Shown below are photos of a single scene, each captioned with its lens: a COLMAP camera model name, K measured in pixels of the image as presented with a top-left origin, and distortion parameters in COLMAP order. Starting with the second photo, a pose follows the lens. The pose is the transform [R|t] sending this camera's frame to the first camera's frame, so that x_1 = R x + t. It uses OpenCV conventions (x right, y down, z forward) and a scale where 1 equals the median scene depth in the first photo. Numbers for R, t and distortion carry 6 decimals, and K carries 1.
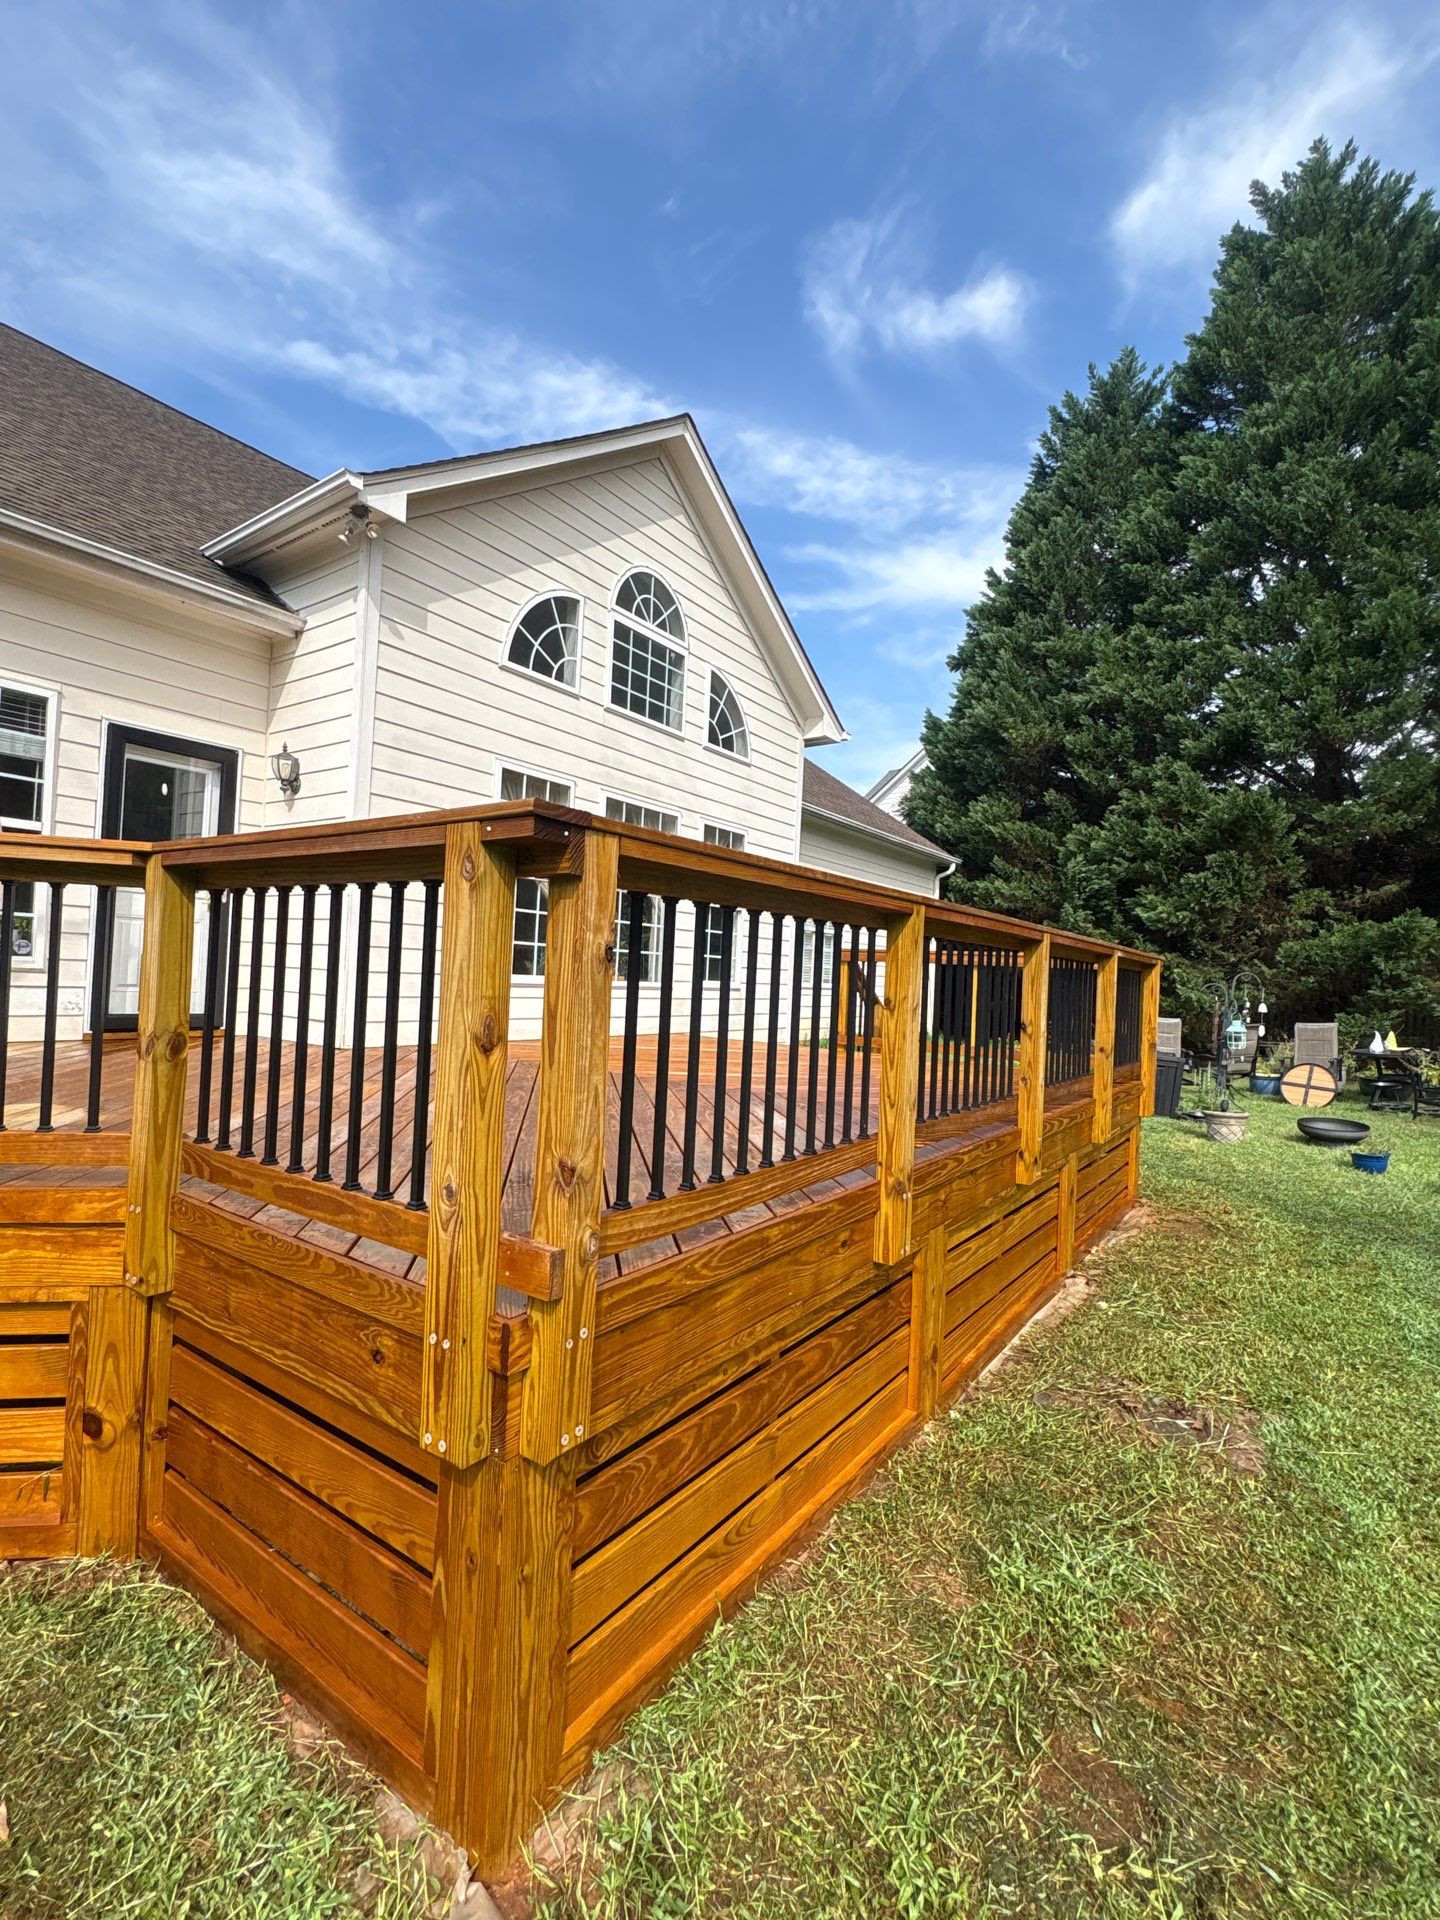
lens RADIAL K [[888.0, 0, 720.1], [0, 888.0, 958.4], [0, 0, 1]] dist [0.000408, -0.000326]
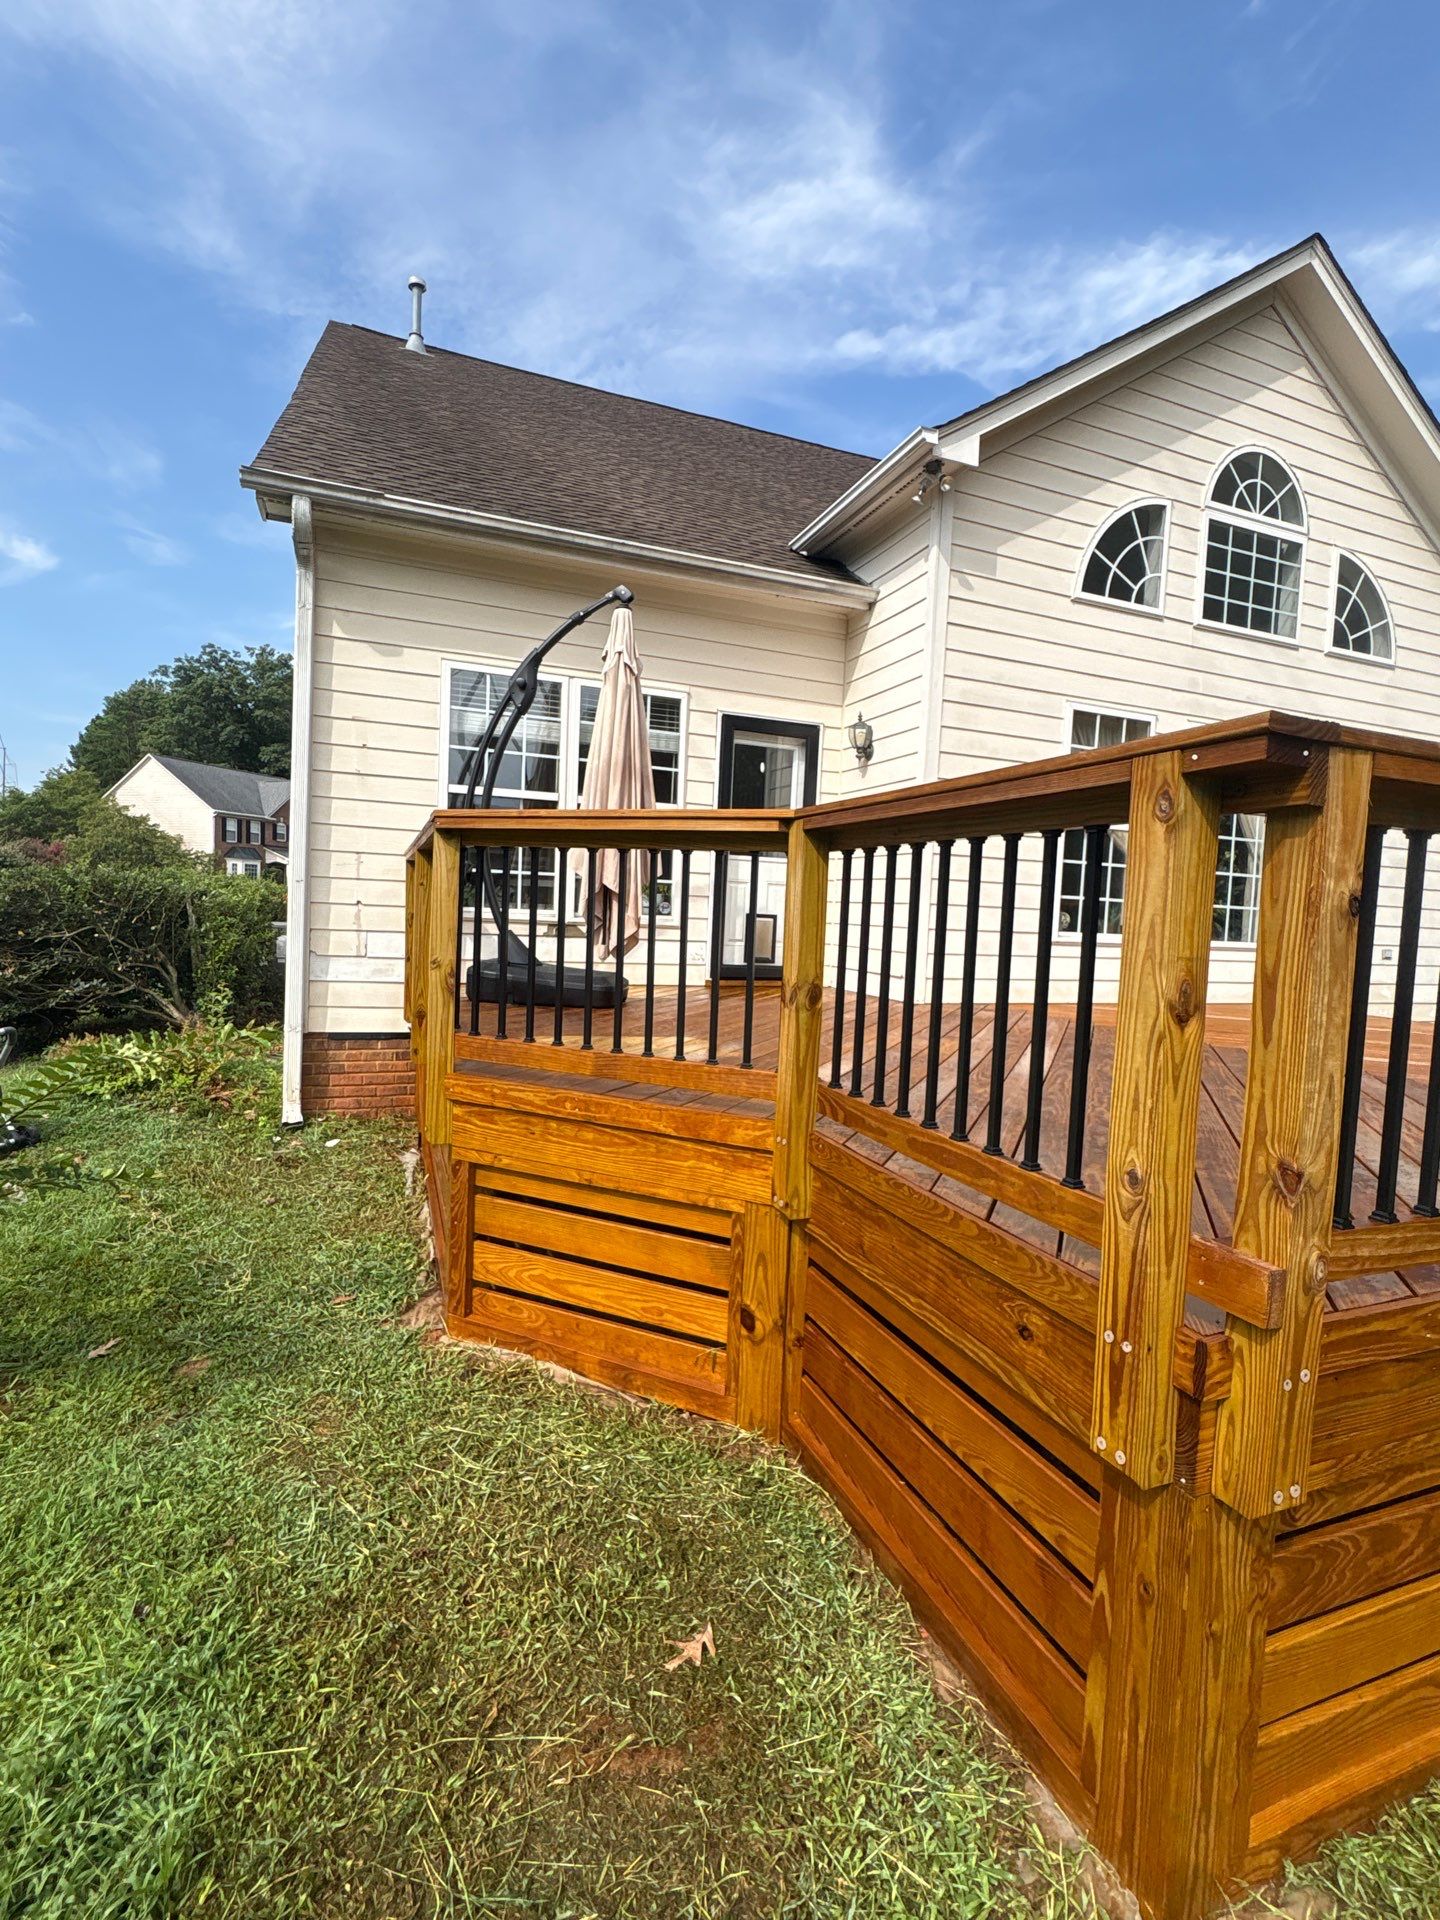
lens RADIAL K [[888.0, 0, 720.0], [0, 888.0, 959.1], [0, 0, 1]] dist [0.000408, -0.000326]
pose [[0.836764, 0.022252, -0.547112, -0.059683], [0.003793, 0.998914, 0.046429, 0.001137], [0.547551, -0.040926, 0.835771, 0.017023]]
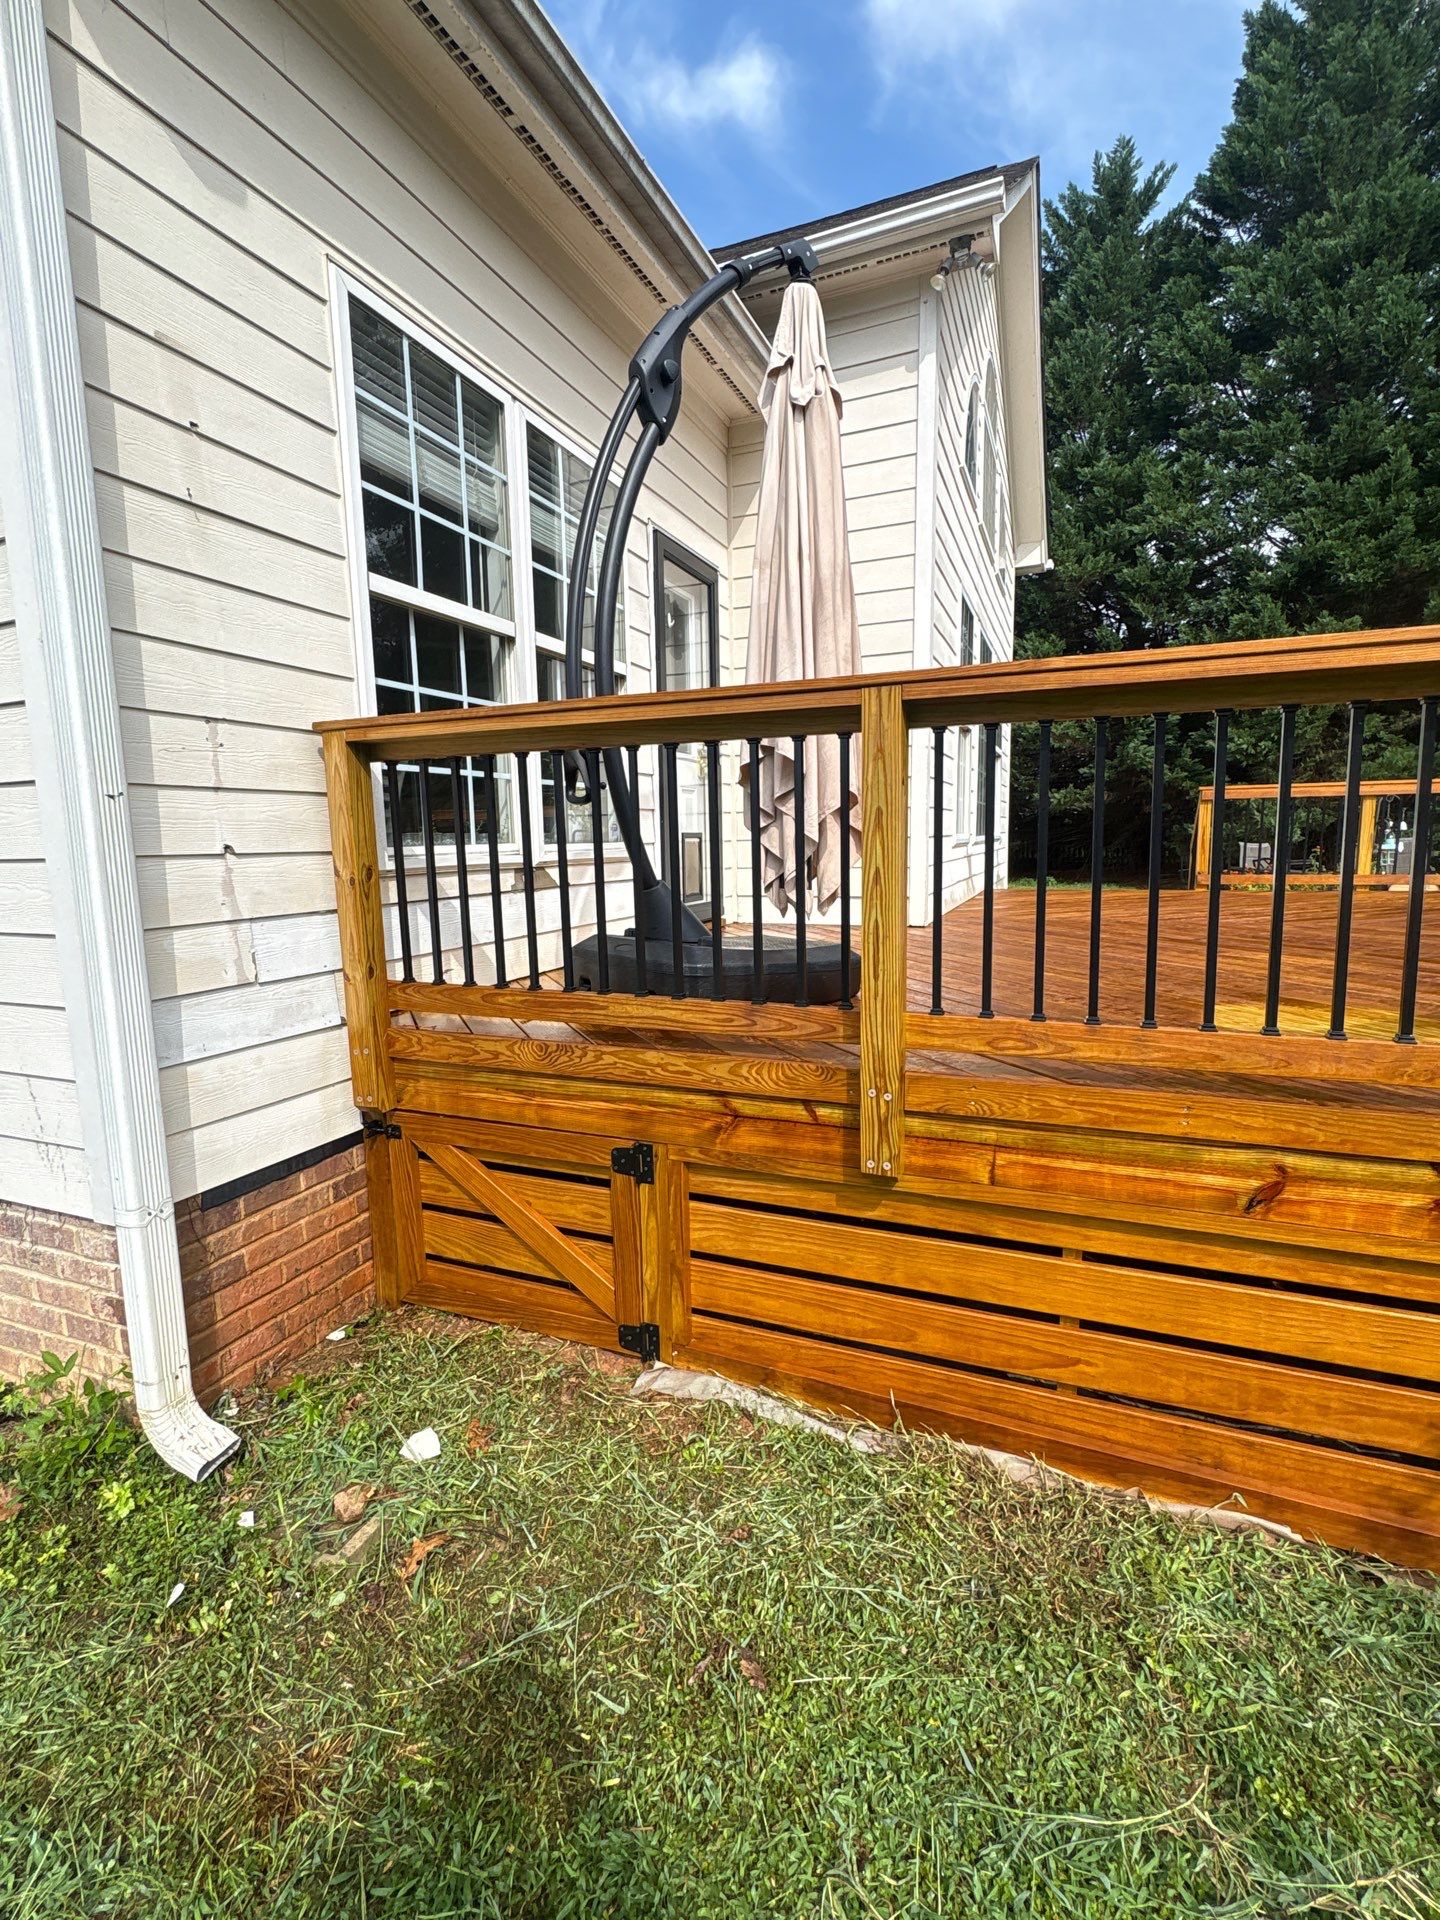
lens RADIAL K [[888.0, 0, 709.2], [0, 888.0, 952.0], [0, 0, 1]] dist [0.000408, -0.000326]
pose [[0.975059, -0.086154, 0.204541, -1.014574], [0.053977, 0.985965, 0.157983, -0.030076], [-0.215281, -0.143002, 0.966025, 0.248870]]
